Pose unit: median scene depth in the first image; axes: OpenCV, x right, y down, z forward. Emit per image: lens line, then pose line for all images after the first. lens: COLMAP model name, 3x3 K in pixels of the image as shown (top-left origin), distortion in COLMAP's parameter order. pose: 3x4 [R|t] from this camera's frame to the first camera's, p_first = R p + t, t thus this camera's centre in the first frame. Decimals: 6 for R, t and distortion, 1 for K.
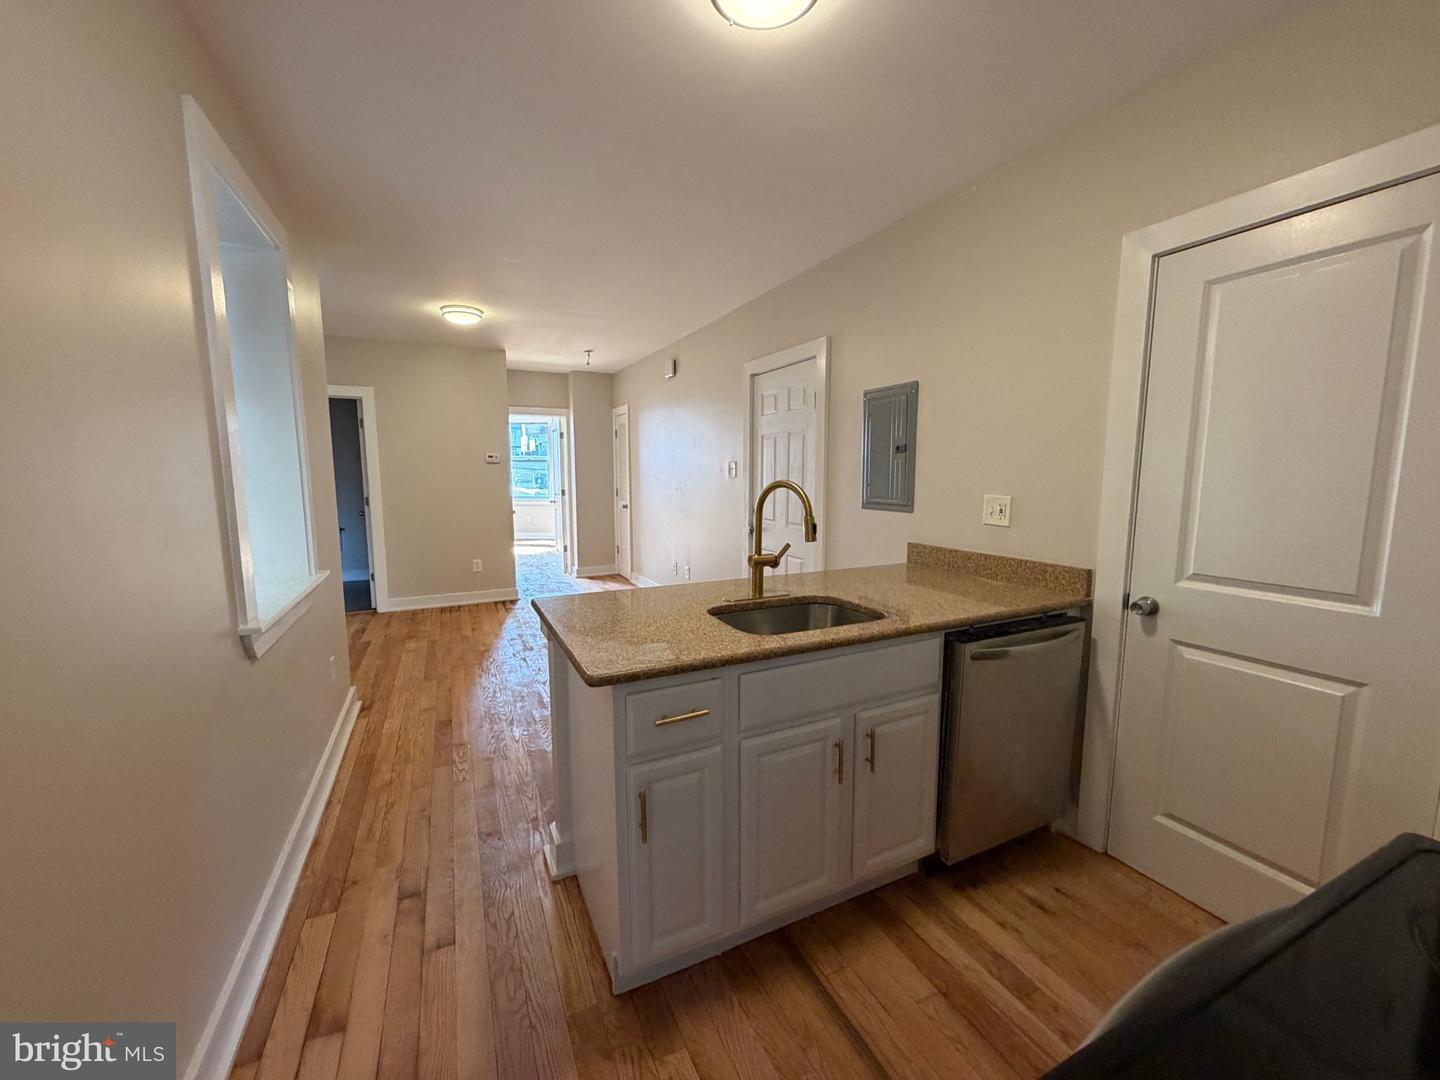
lens RADIAL K [[574.7, 0, 722.0], [0, 574.7, 539.6], [0, 0, 1]] dist [-0.002329, -0.000175]
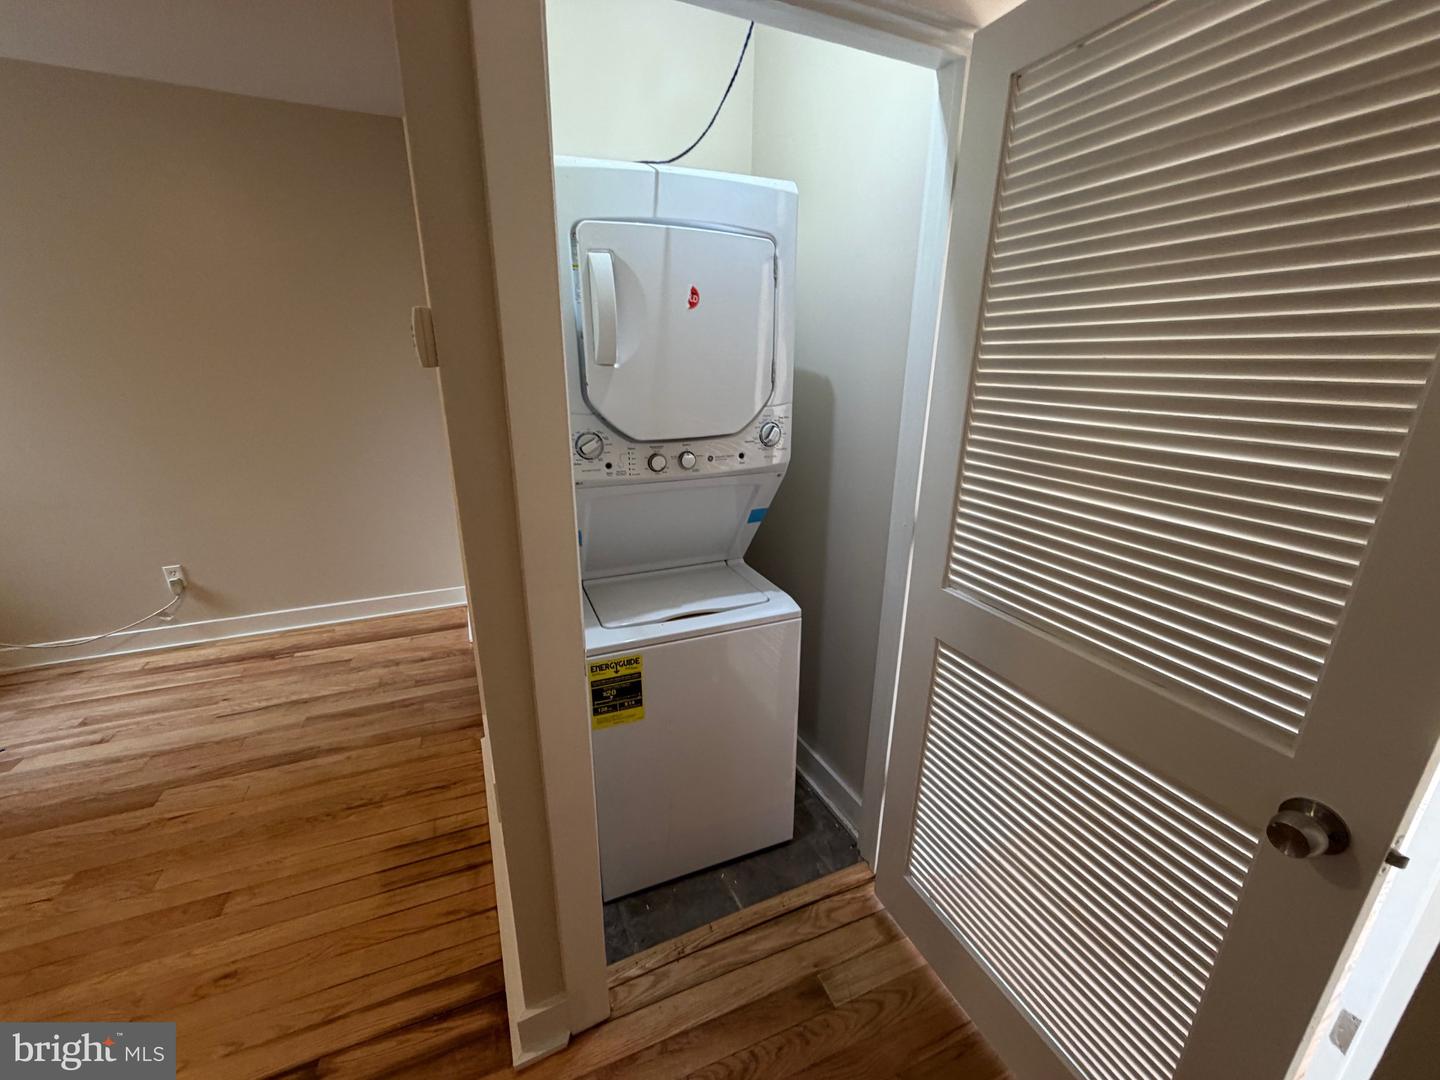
lens RADIAL K [[574.7, 0, 718.4], [0, 574.7, 540.0], [0, 0, 1]] dist [-0.002329, -0.000175]
pose [[-0.042961, 0.301146, -0.952610, -0.416826], [-0.127518, 0.944039, 0.304188, -0.272705], [0.990905, 0.134543, -0.002155, 2.003359]]
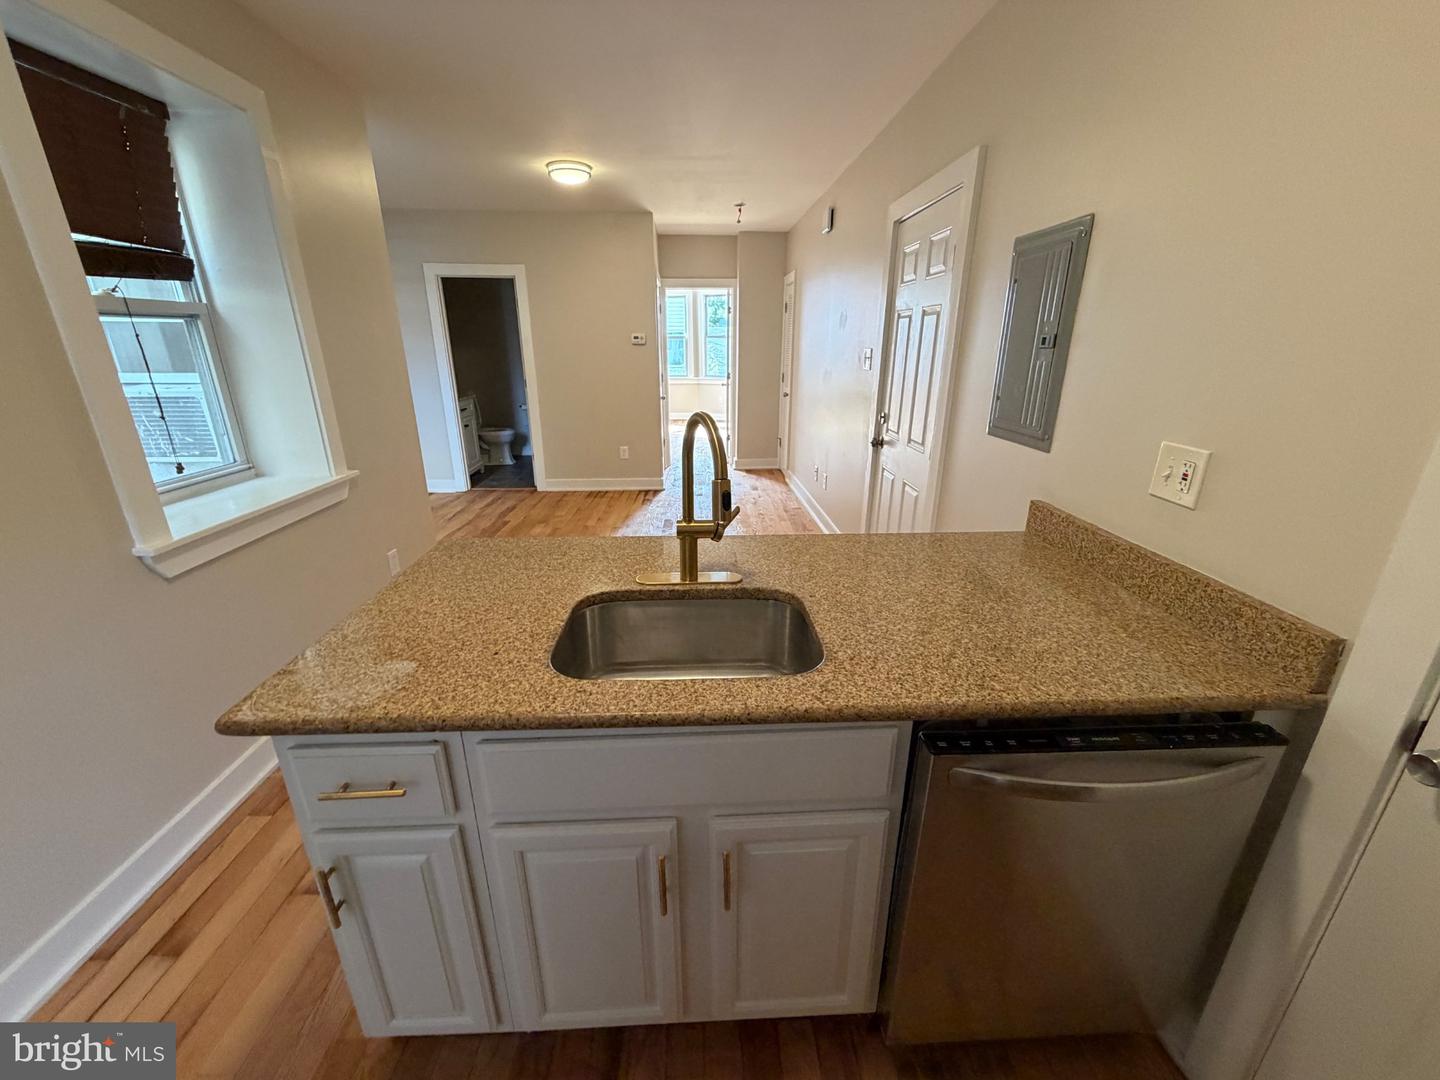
lens RADIAL K [[574.7, 0, 716.9], [0, 574.7, 542.6], [0, 0, 1]] dist [-0.002329, -0.000175]
pose [[0.915199, 0.134778, -0.379797, 0.224834], [-0.050248, 0.973227, 0.224286, -0.064458], [0.399858, -0.186183, 0.897469, 0.262158]]
